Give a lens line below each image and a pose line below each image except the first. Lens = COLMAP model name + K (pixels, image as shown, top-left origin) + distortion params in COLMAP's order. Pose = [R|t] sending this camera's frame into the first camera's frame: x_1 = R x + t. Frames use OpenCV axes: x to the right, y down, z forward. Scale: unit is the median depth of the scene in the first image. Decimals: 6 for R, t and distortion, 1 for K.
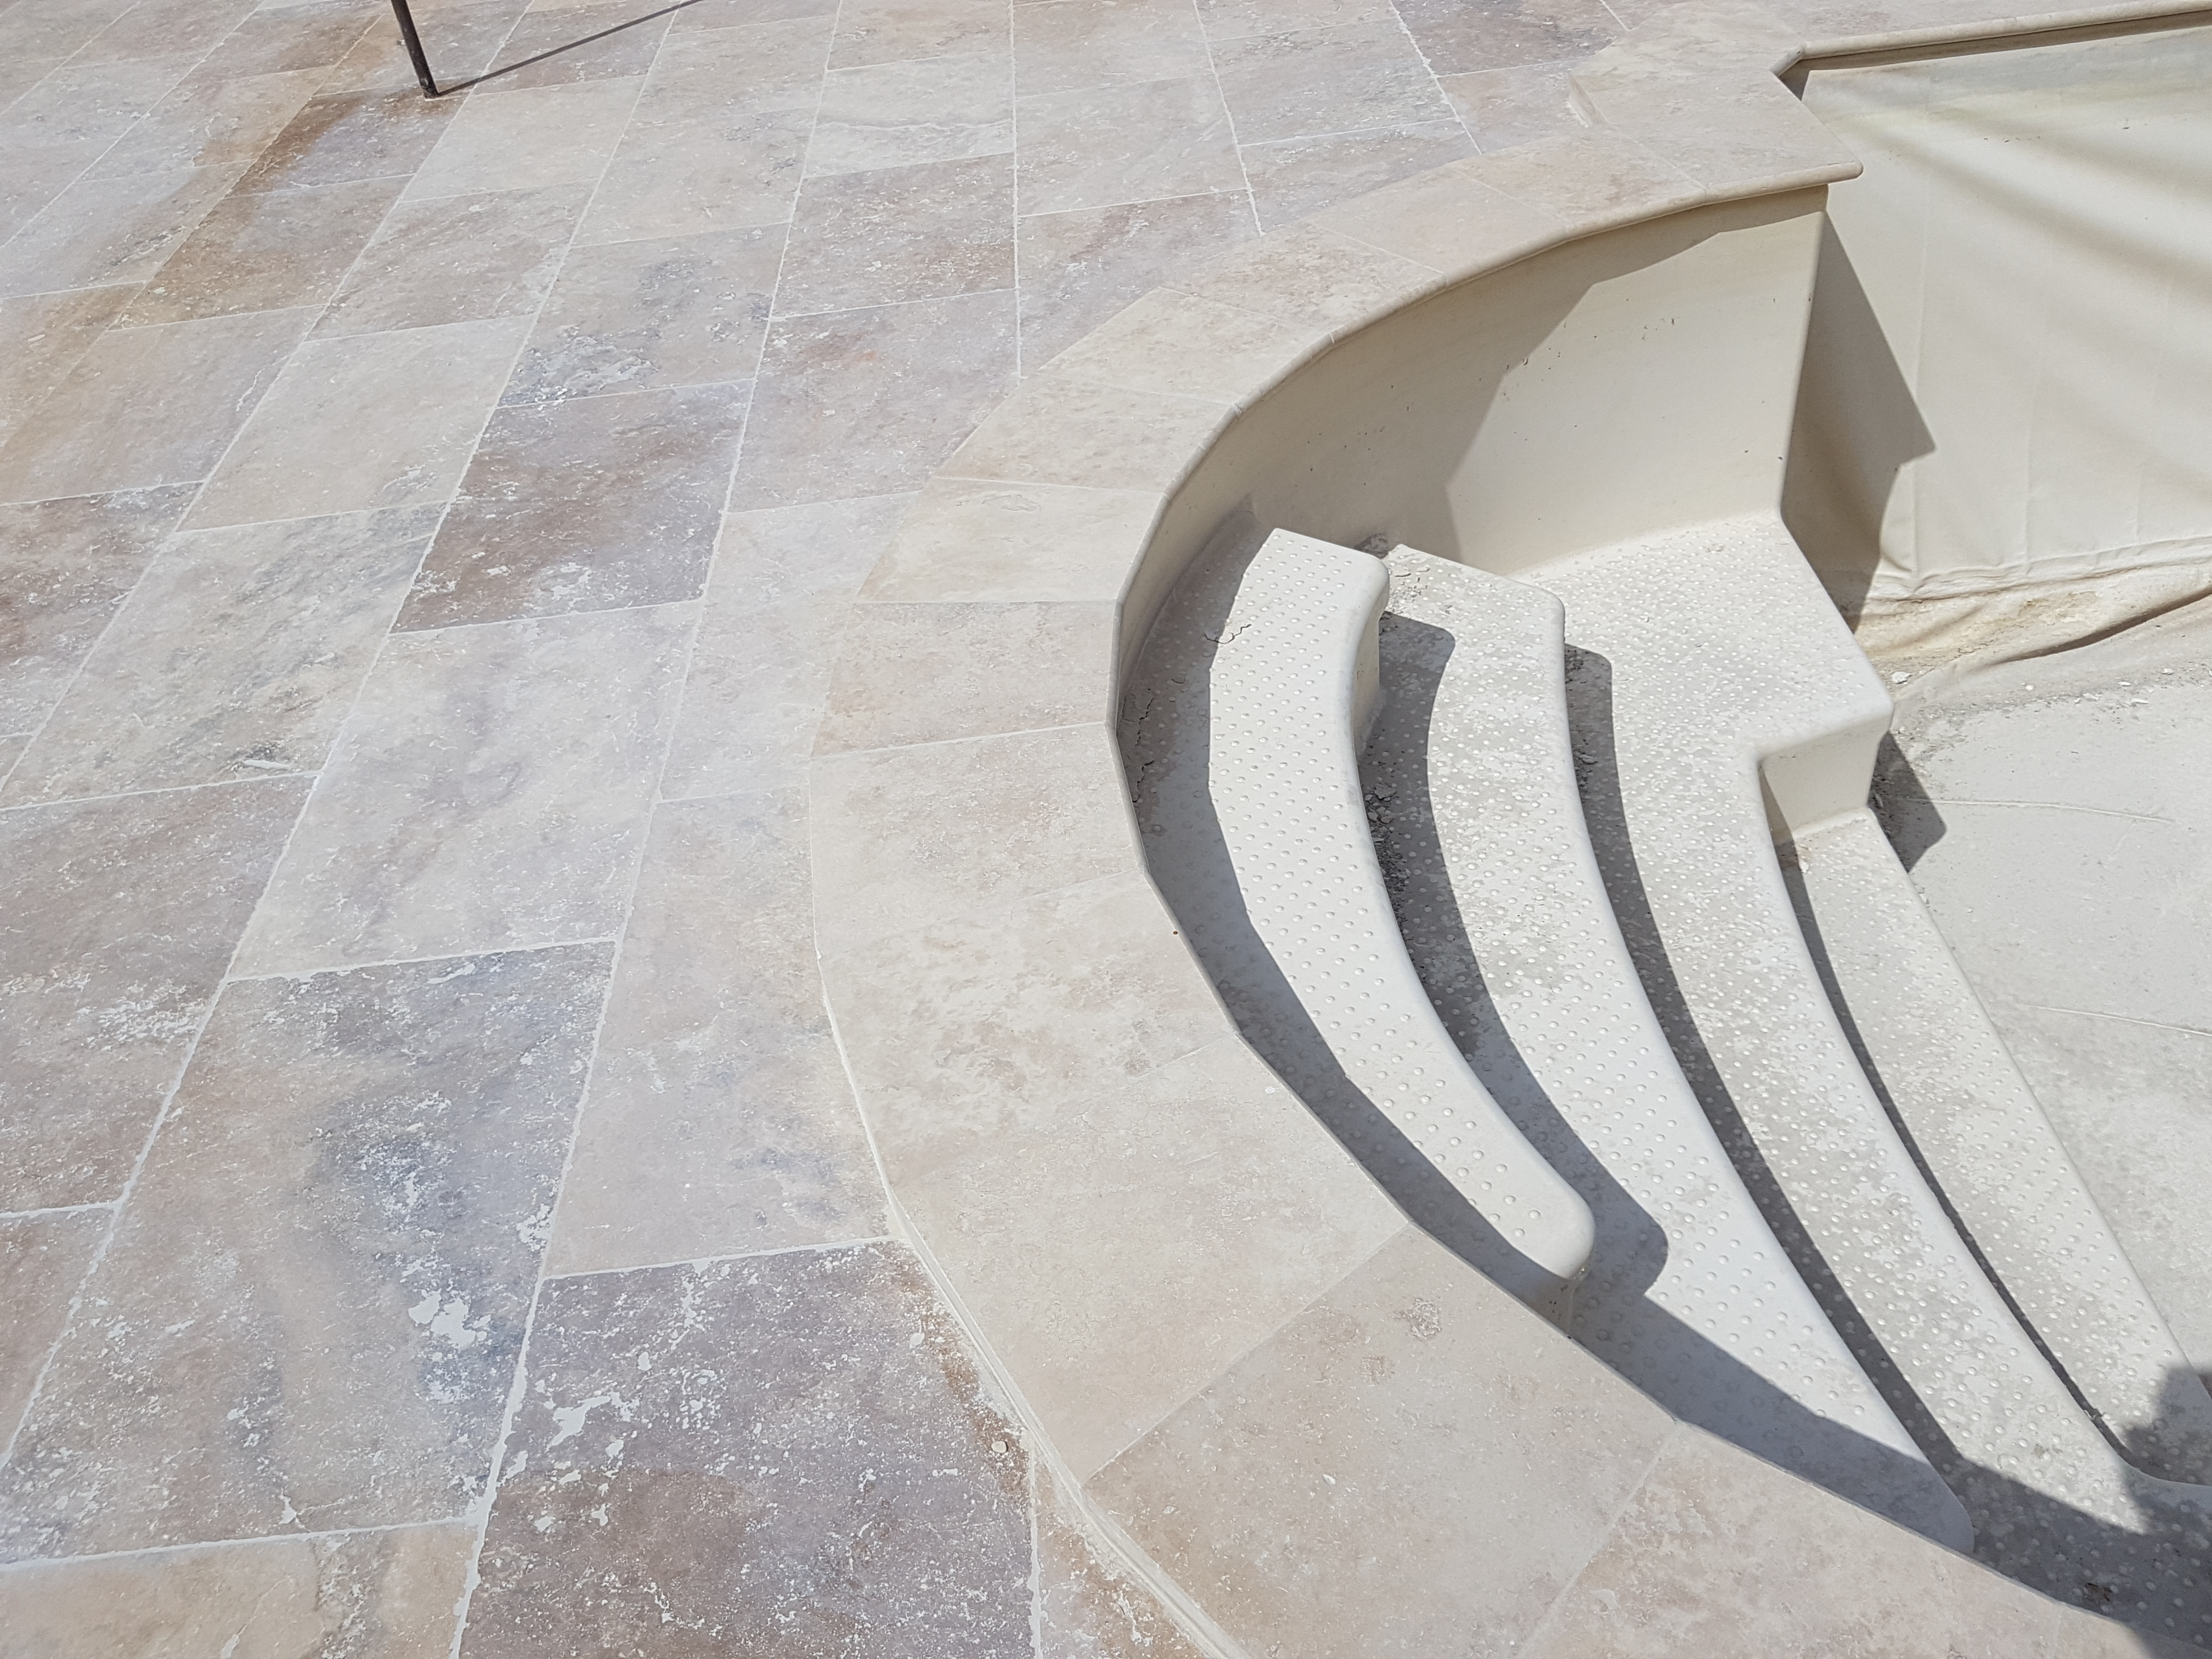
lens RADIAL K [[1752.5, 0, 1117.5], [0, 1752.5, 800.9], [0, 0, 1]] dist [0.069766, -0.122640]
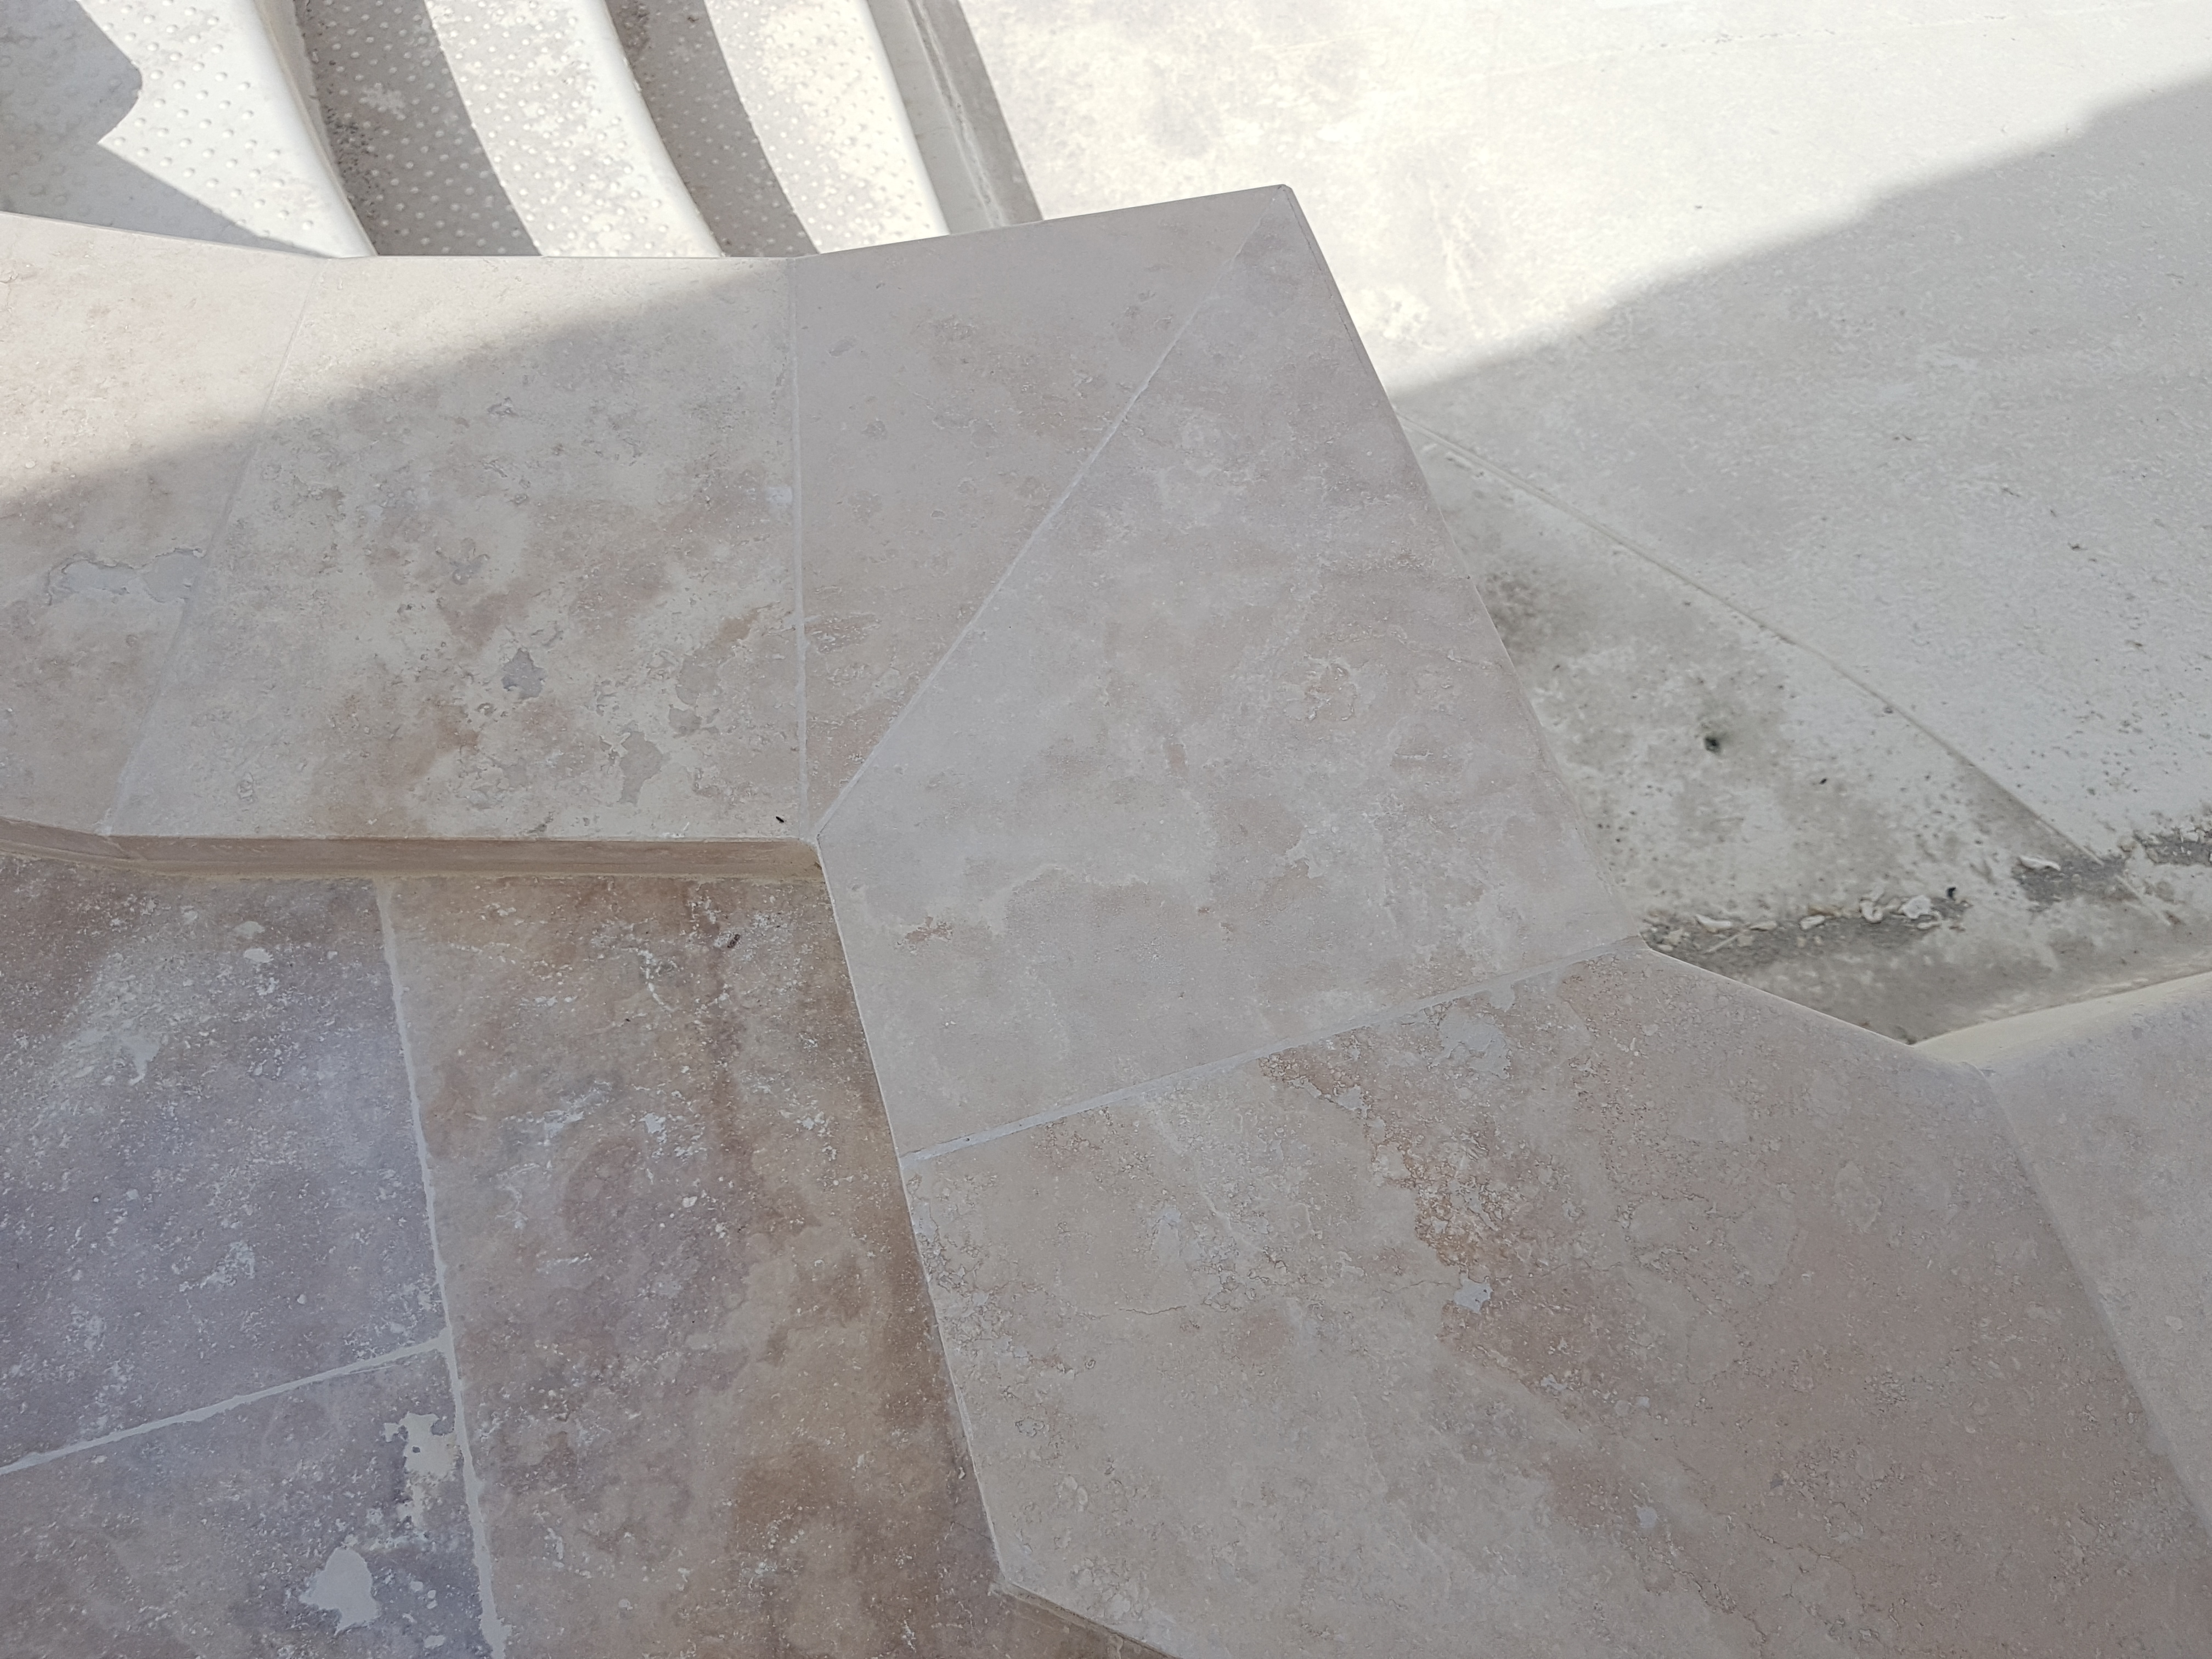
lens RADIAL K [[1782.4, 0, 1106.0], [0, 1782.4, 829.5], [0, 0, 1]] dist [0.008279, -0.042115]
pose [[0.962578, -0.175990, 0.206085, 0.440198], [0.074758, 0.903379, 0.422277, 0.210896], [-0.260490, -0.391068, 0.882729, -0.005826]]
